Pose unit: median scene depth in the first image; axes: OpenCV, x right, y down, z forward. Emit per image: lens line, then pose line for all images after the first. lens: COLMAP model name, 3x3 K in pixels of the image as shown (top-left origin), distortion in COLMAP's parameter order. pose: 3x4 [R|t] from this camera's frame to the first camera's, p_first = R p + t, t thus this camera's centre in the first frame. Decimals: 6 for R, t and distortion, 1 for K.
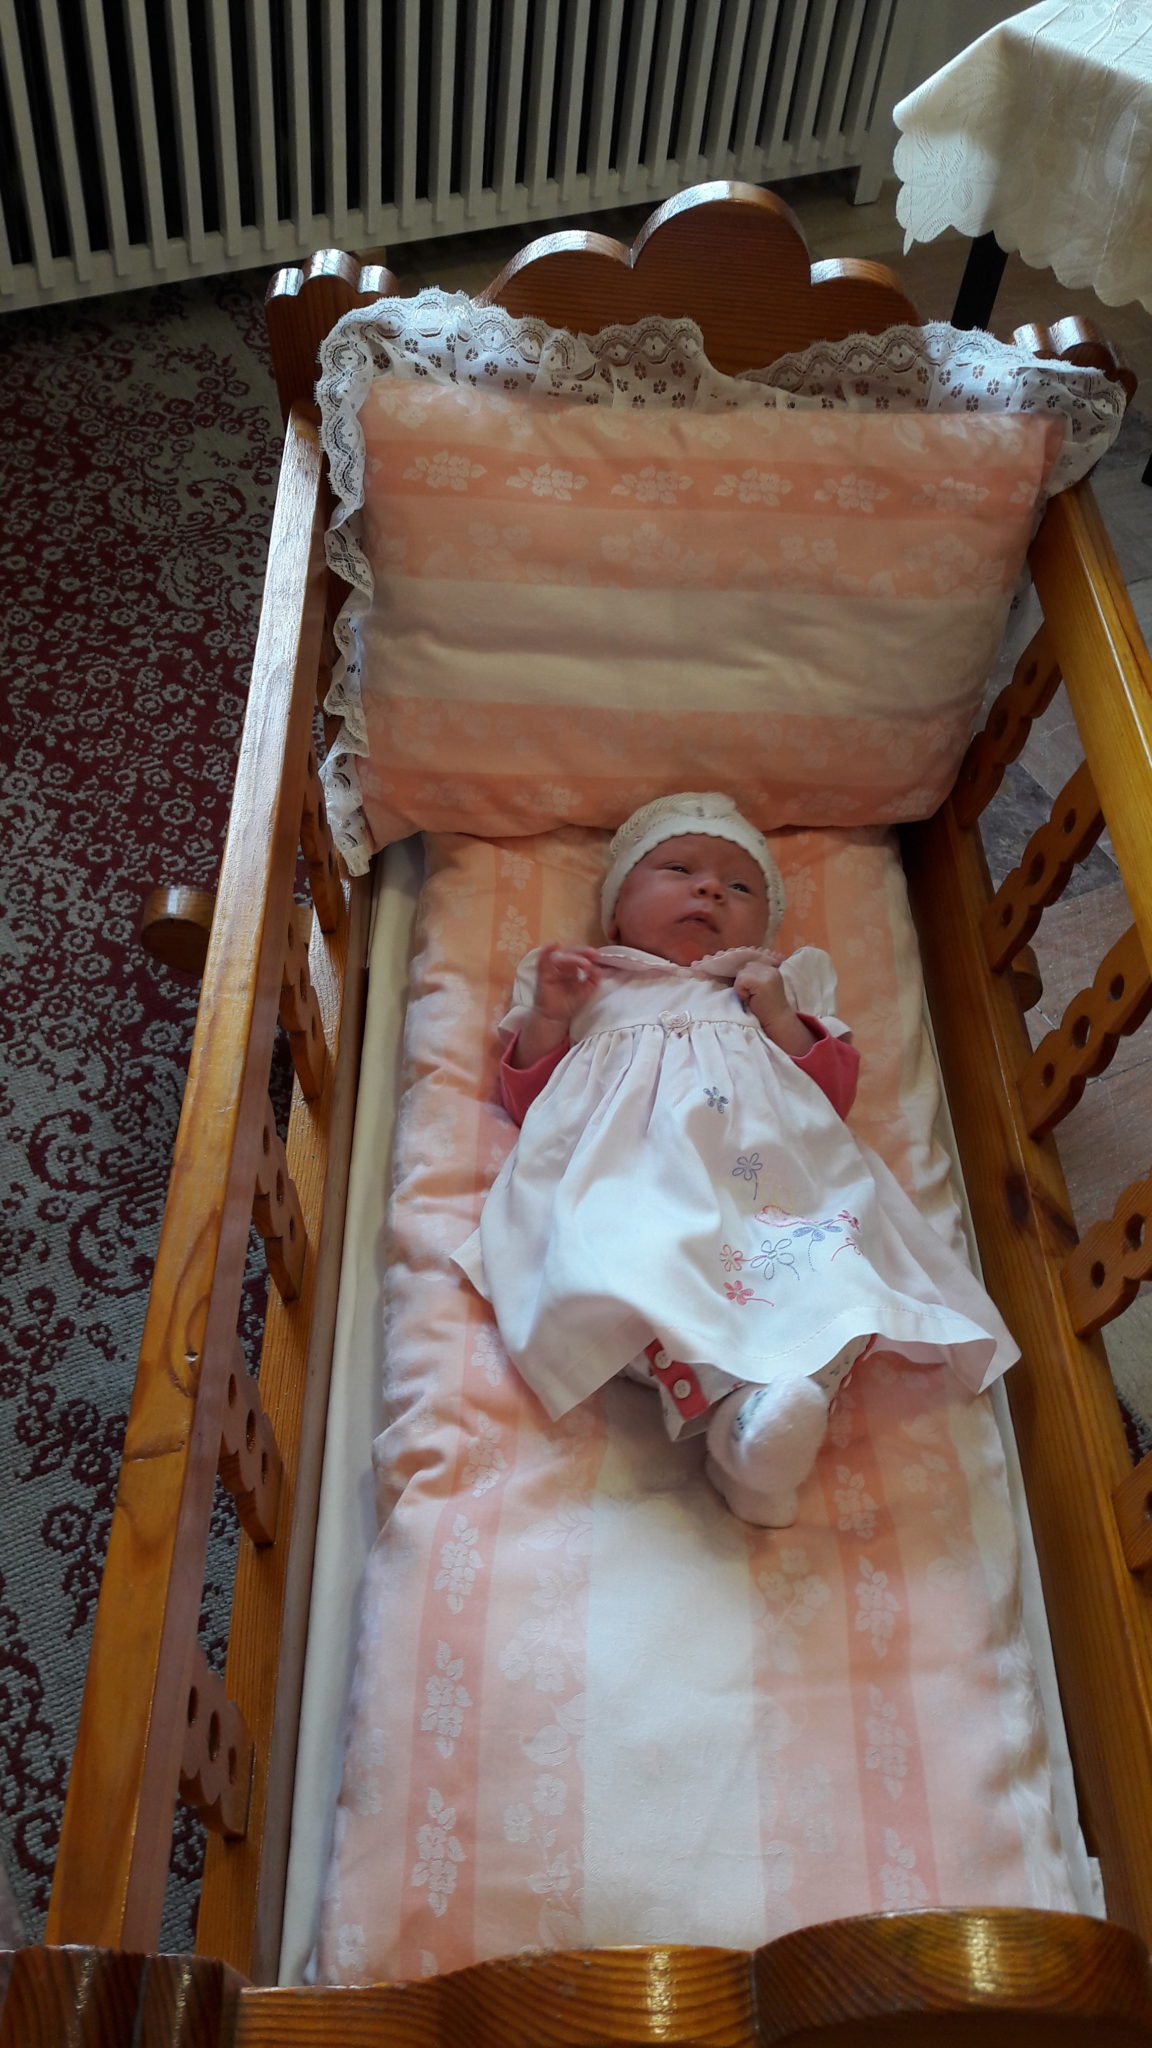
lens RADIAL K [[1688.6, 0, 569.6], [0, 1688.6, 1011.2], [0, 0, 1]] dist [0.070576, -0.112623]
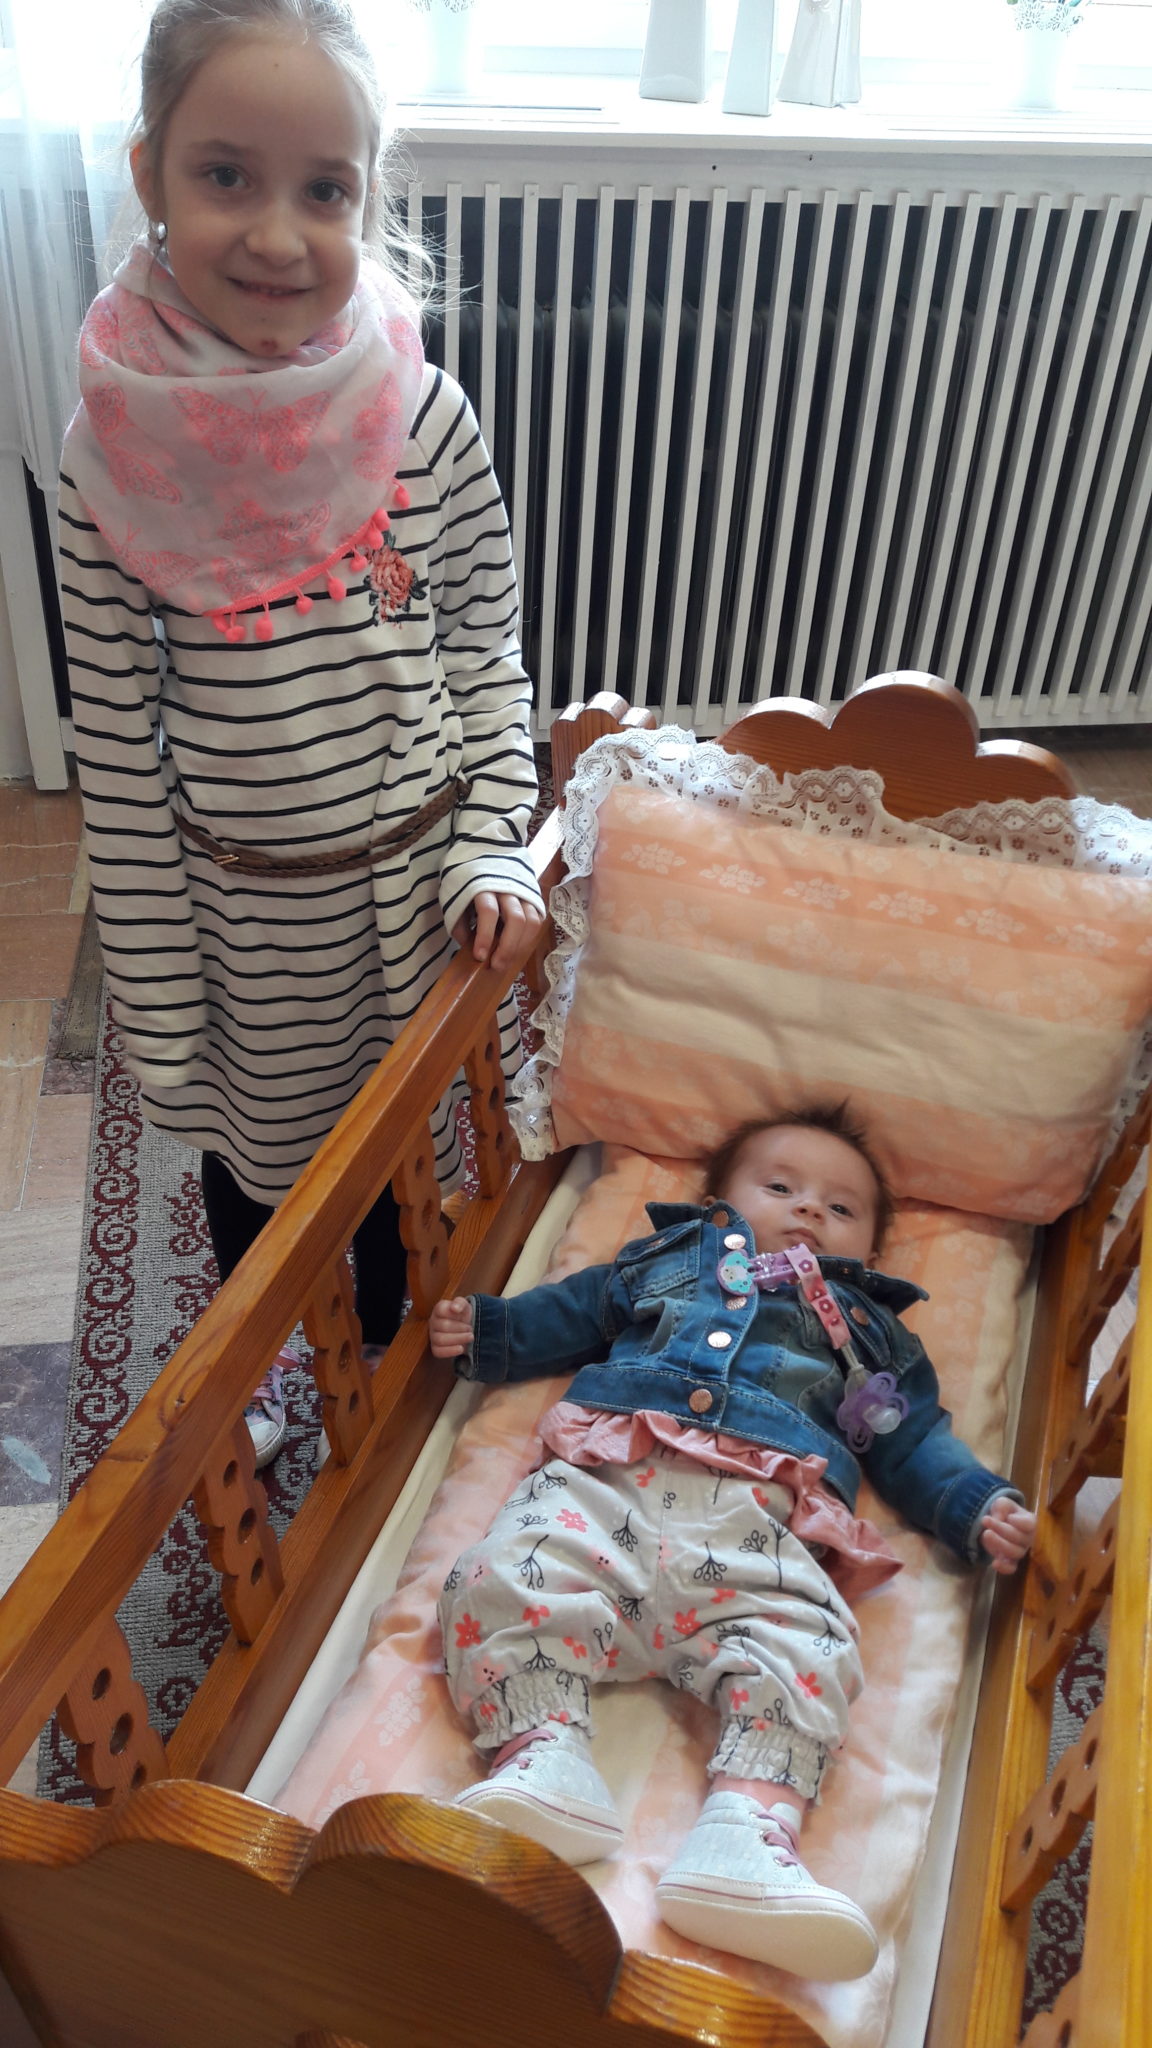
lens RADIAL K [[1688.6, 0, 543.2], [0, 1688.6, 977.4], [0, 0, 1]] dist [0.070576, -0.112623]
pose [[0.940361, 0.152264, -0.304199, 0.235124], [-0.233506, 0.939209, -0.251717, 0.097410], [0.247379, 0.307737, 0.918750, -0.142955]]
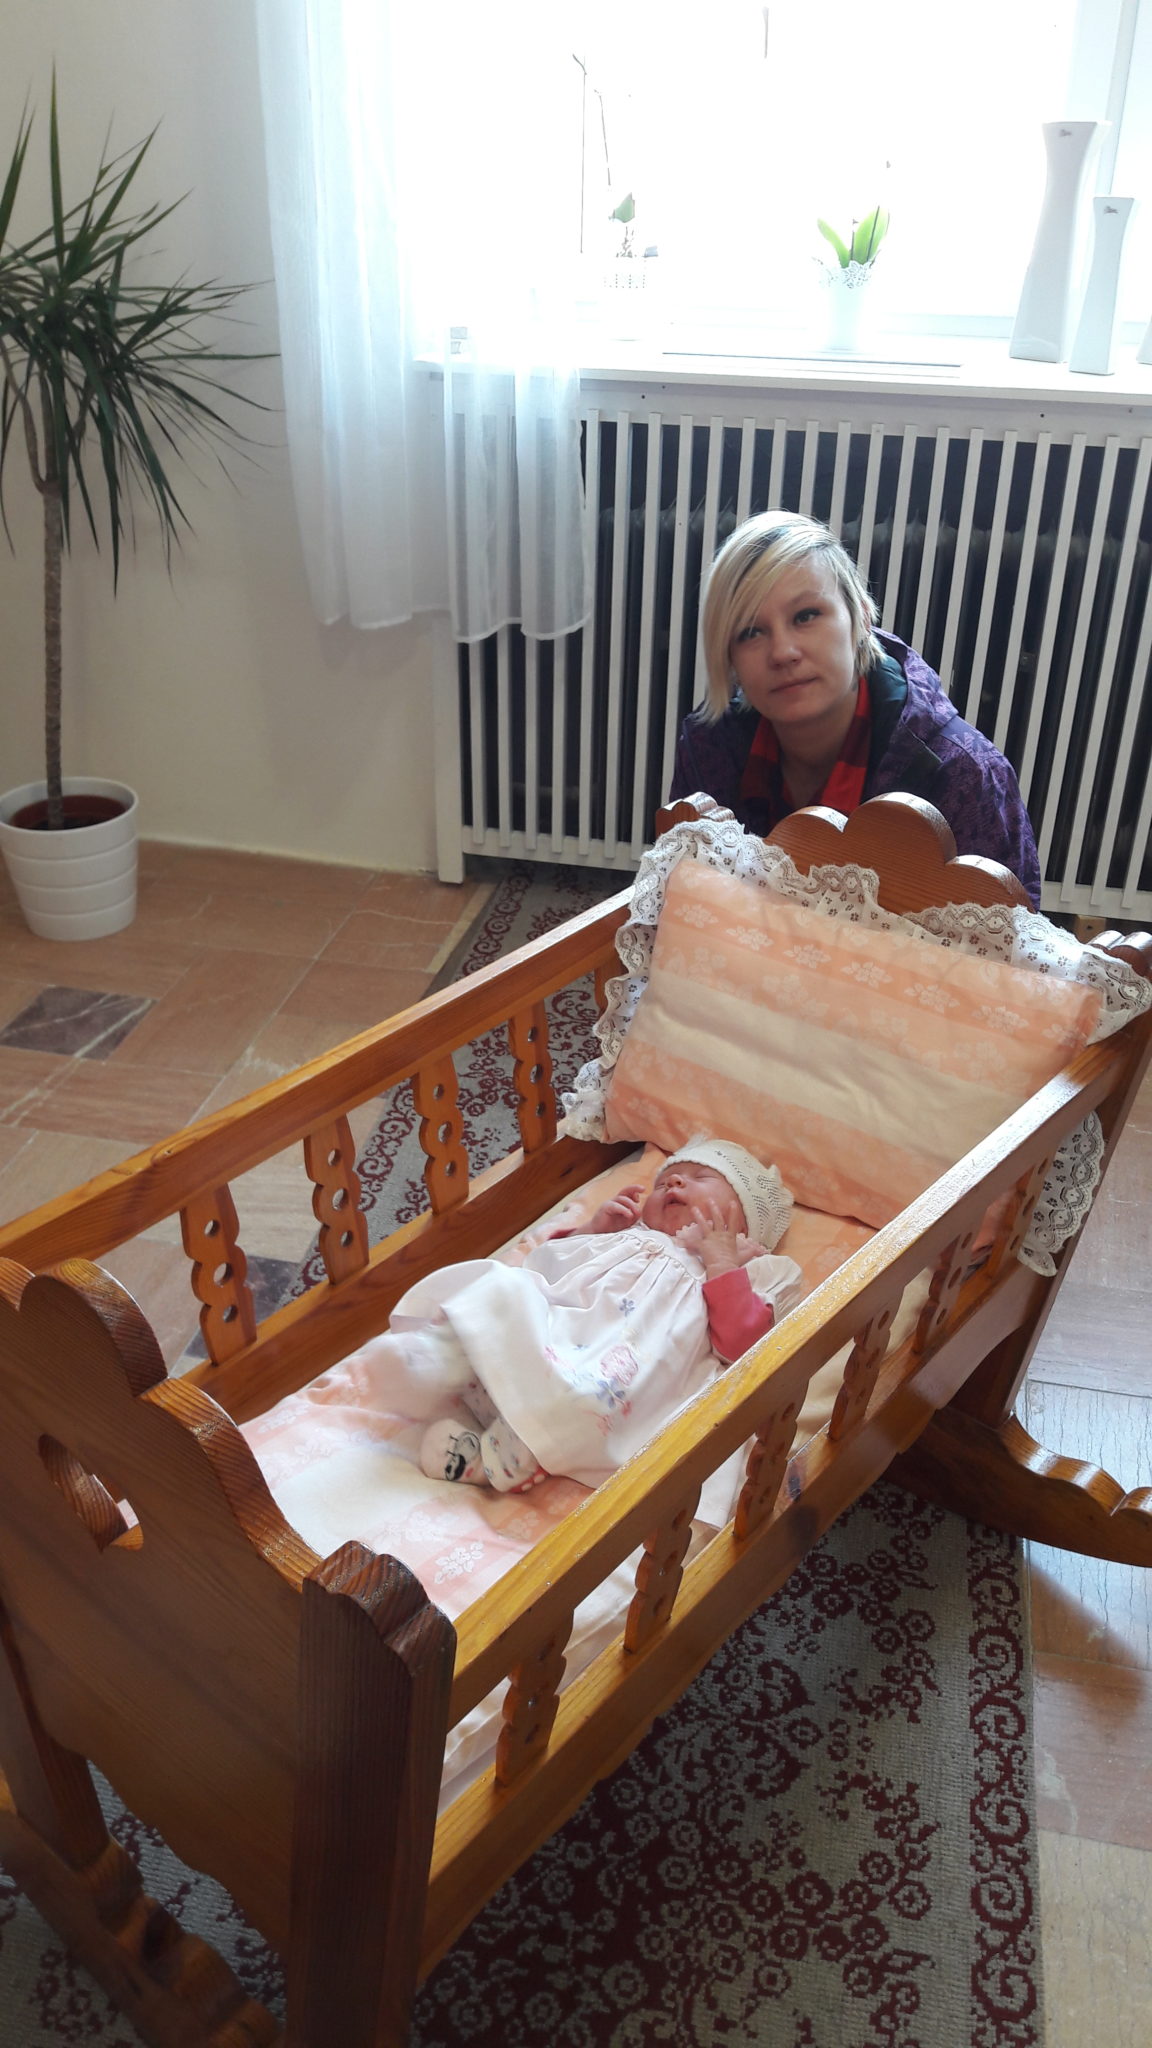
lens RADIAL K [[1688.6, 0, 540.3], [0, 1688.6, 964.2], [0, 0, 1]] dist [0.070576, -0.112623]
pose [[0.749554, 0.234397, -0.619054, 0.794012], [-0.468664, 0.848363, -0.246239, 0.182931], [0.467464, 0.474698, 0.745747, -0.245821]]
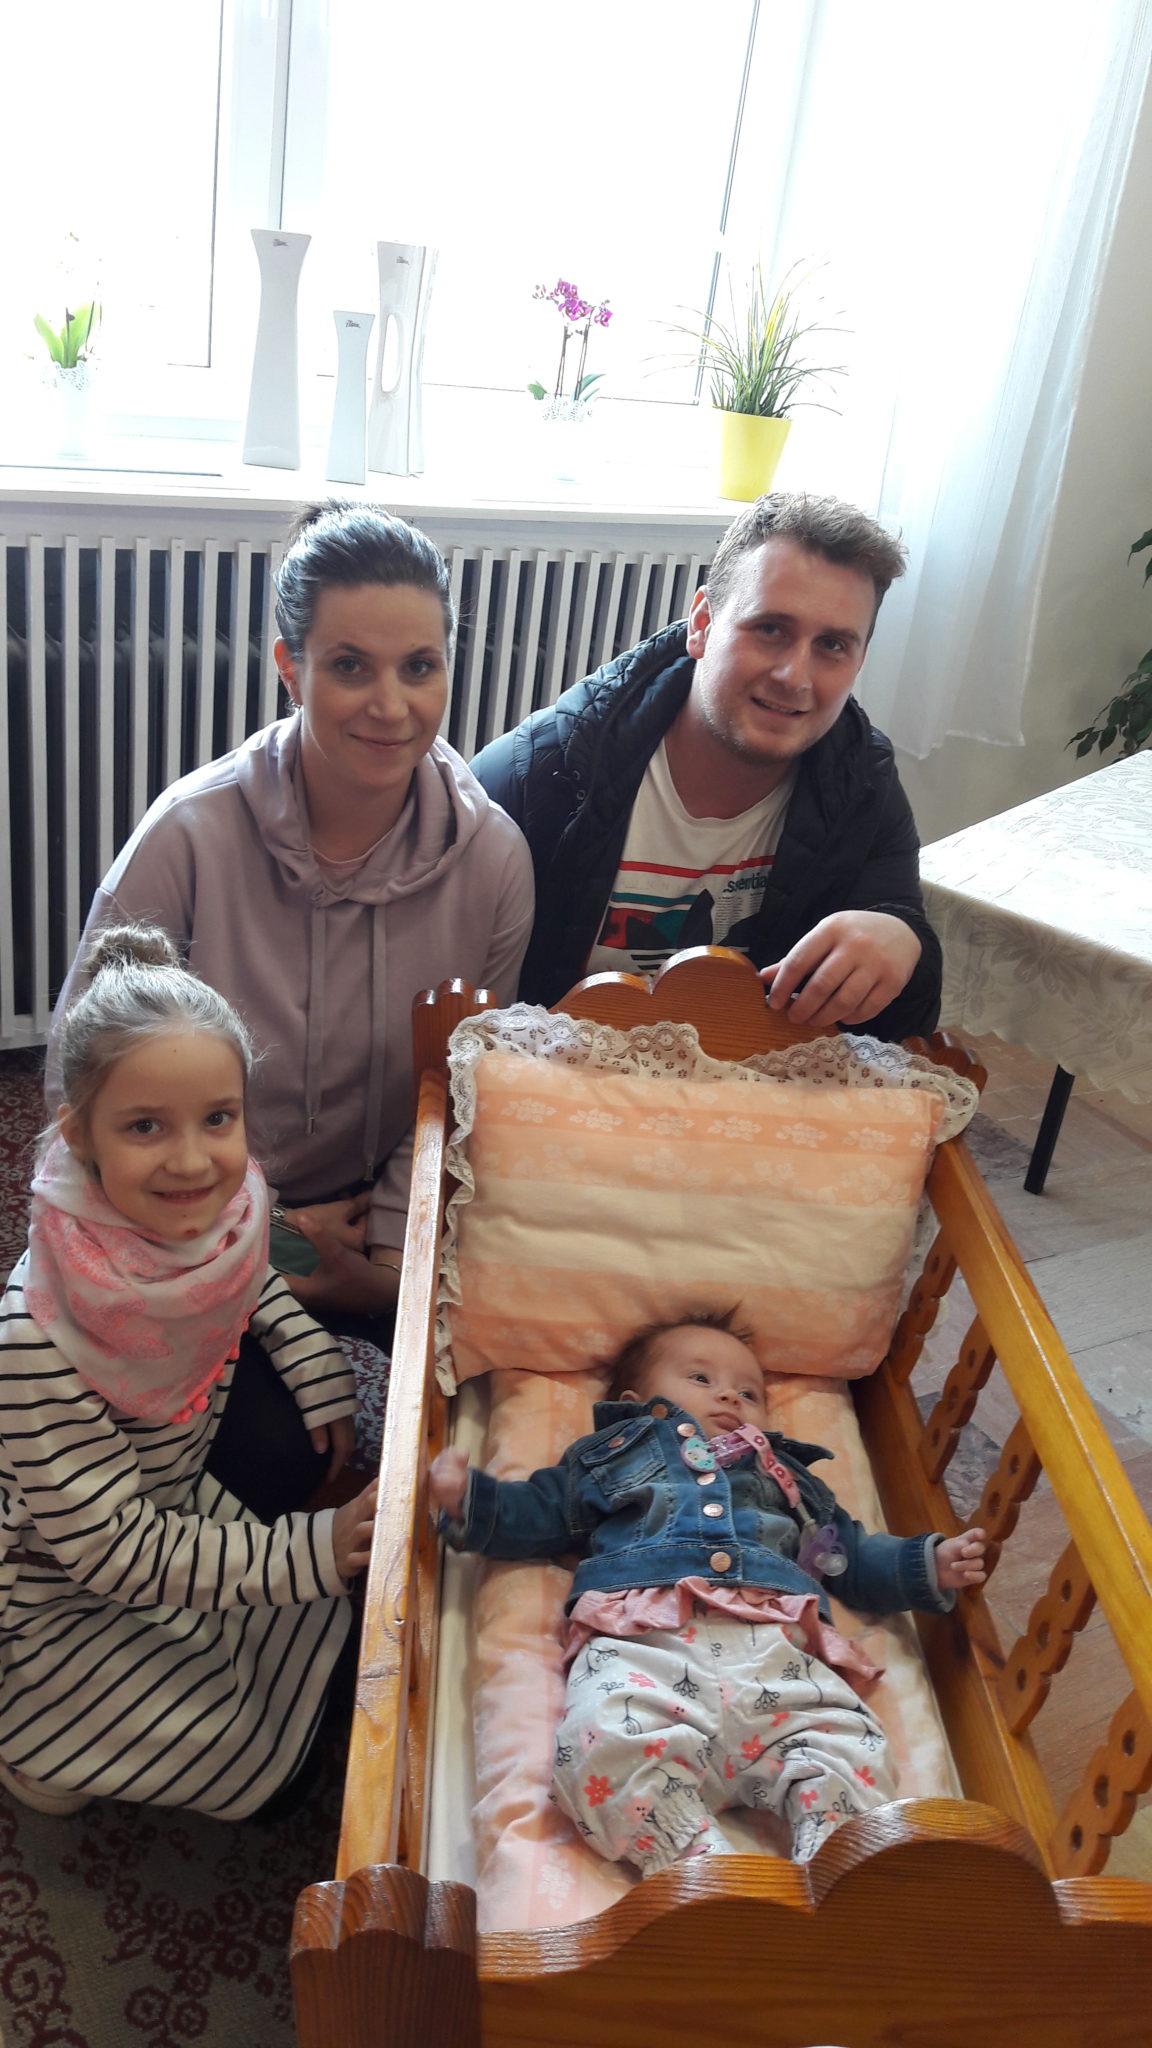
lens RADIAL K [[1688.6, 0, 546.2], [0, 1688.6, 961.5], [0, 0, 1]] dist [0.070576, -0.112623]
pose [[0.999441, 0.026820, 0.019944, -0.087025], [-0.015067, 0.894194, -0.447425, 0.217036], [-0.029834, 0.446875, 0.894099, -0.364783]]
